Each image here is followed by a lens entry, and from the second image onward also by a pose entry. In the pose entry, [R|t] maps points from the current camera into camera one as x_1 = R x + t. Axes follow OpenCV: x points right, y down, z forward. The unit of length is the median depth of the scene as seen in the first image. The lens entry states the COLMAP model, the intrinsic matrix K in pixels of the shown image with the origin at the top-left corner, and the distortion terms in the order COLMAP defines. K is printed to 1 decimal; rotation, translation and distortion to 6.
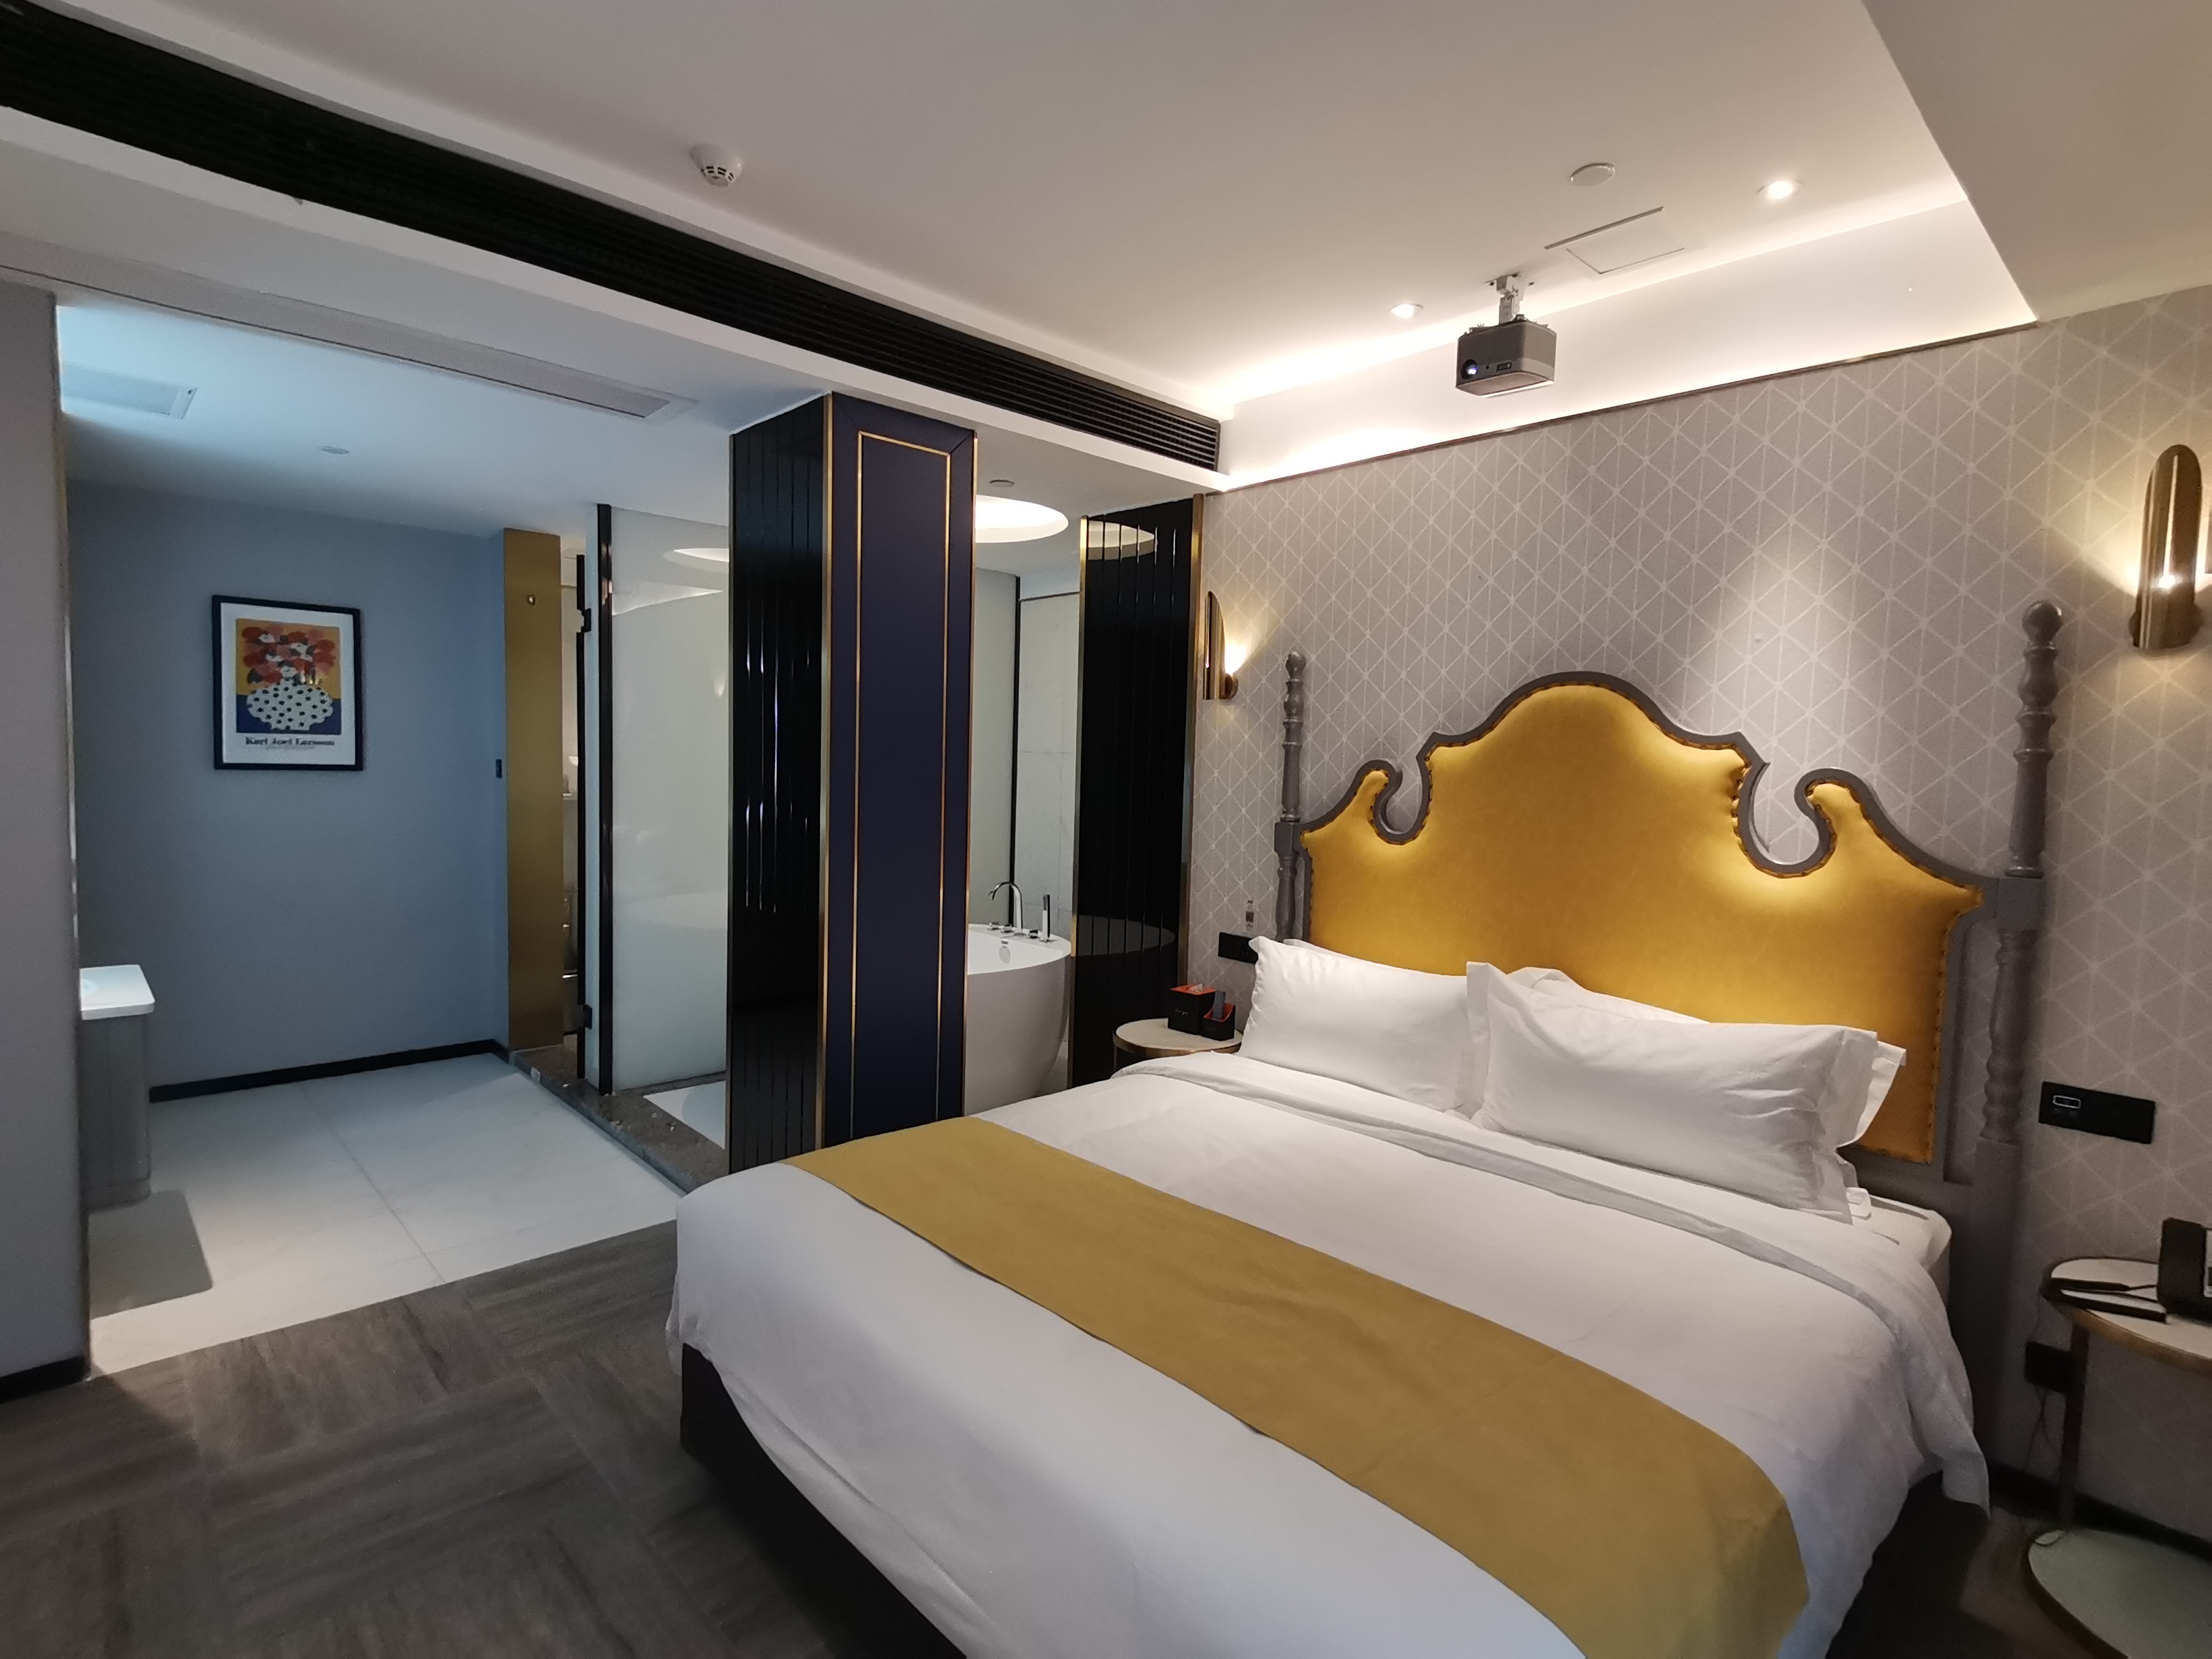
lens RADIAL K [[1101.8, 0, 1106.0], [0, 1101.8, 829.5], [0, 0, 1]] dist [-0.001902, -0.001600]
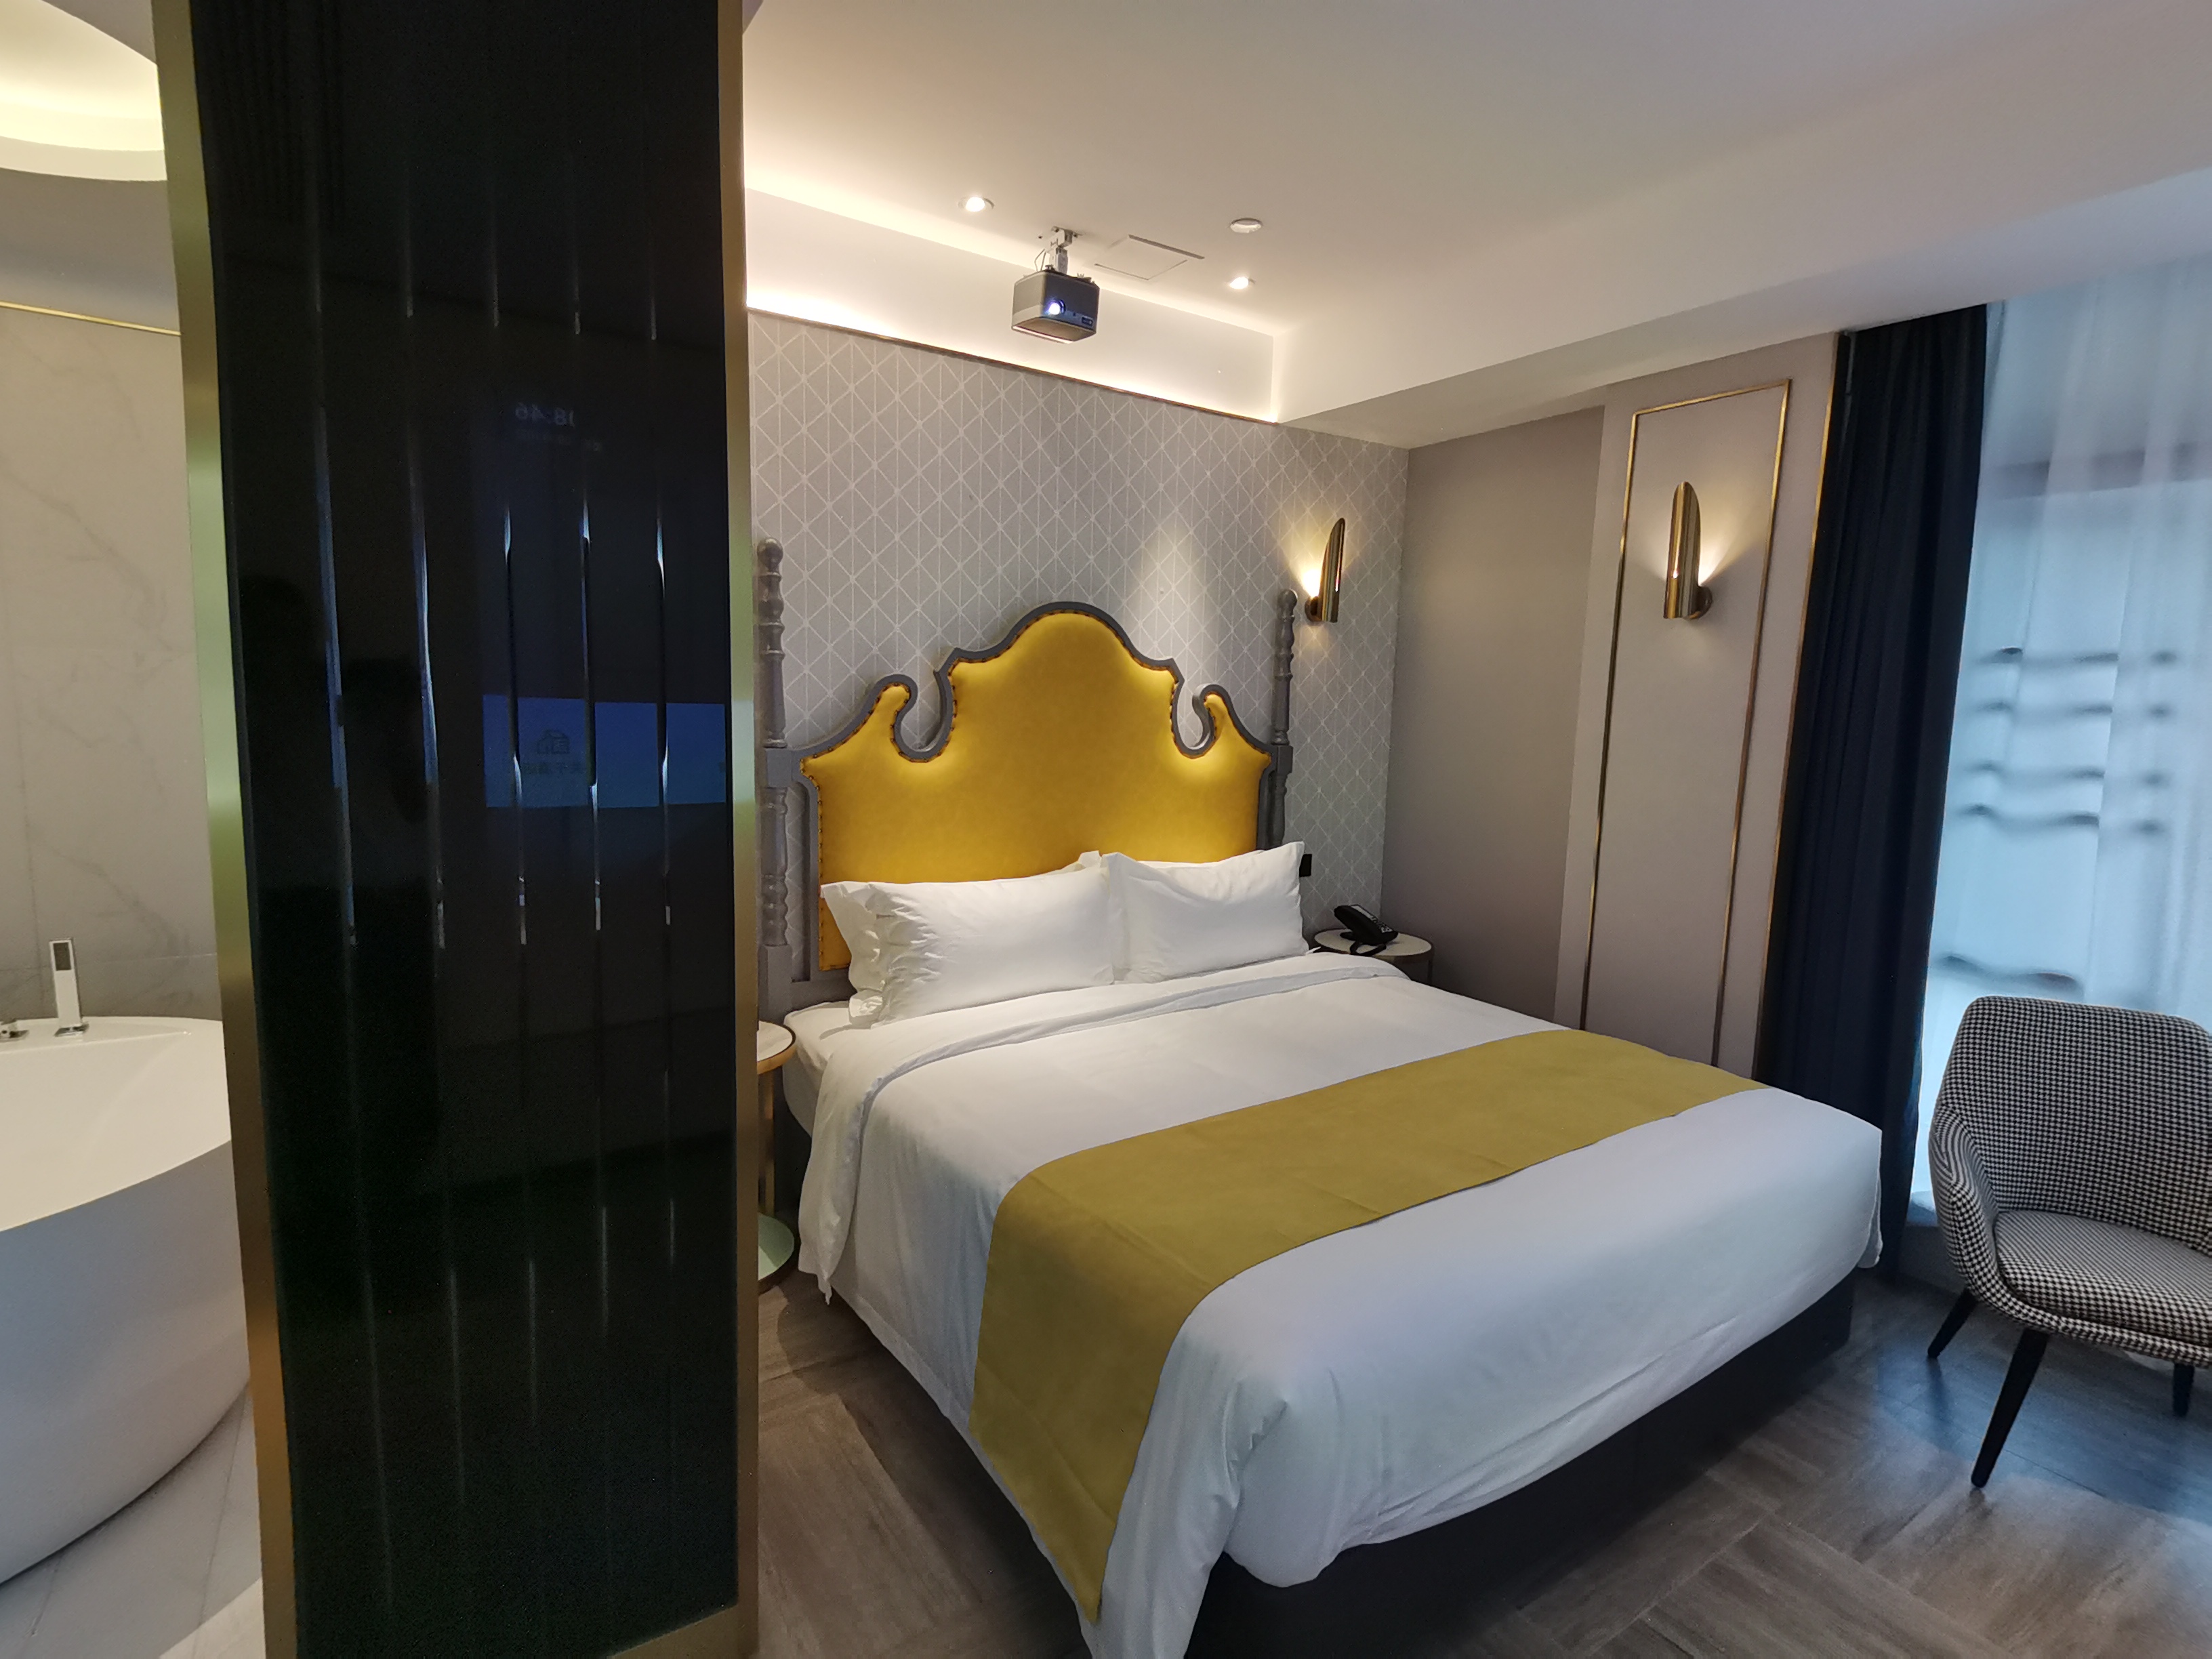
lens RADIAL K [[1092.6, 0, 1106.0], [0, 1092.6, 829.5], [0, 0, 1]] dist [0.021270, -0.000372]
pose [[0.161009, -0.142494, 0.976612, -0.783150], [0.043636, 0.989583, 0.137193, -0.063039], [-0.985988, 0.020526, 0.165550, 0.800276]]
